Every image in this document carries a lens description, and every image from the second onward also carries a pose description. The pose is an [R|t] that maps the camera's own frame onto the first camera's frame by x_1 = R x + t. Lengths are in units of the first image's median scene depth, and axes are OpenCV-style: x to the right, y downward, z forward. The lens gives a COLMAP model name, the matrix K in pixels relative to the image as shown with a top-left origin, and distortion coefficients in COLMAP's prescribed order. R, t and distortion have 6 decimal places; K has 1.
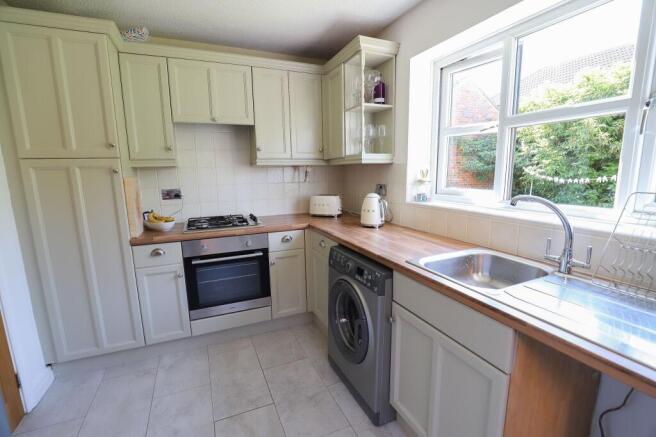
lens RADIAL K [[297.2, 0, 328.0], [0, 297.2, 218.5], [0, 0, 1]] dist [-0.021747, 0.000458]
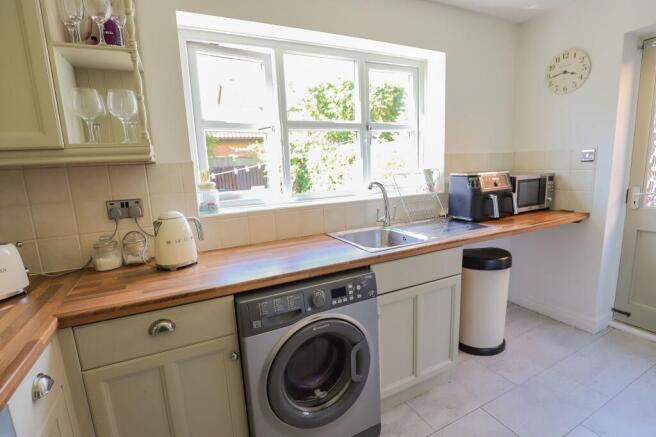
lens RADIAL K [[314.0, 0, 329.4], [0, 314.0, 221.9], [0, 0, 1]] dist [-0.026915, 0.000116]
pose [[-0.032204, -0.162591, 0.986168, -0.707182], [0.200635, 0.965544, 0.165742, -0.151490], [-0.979137, 0.203197, 0.001527, 1.013412]]
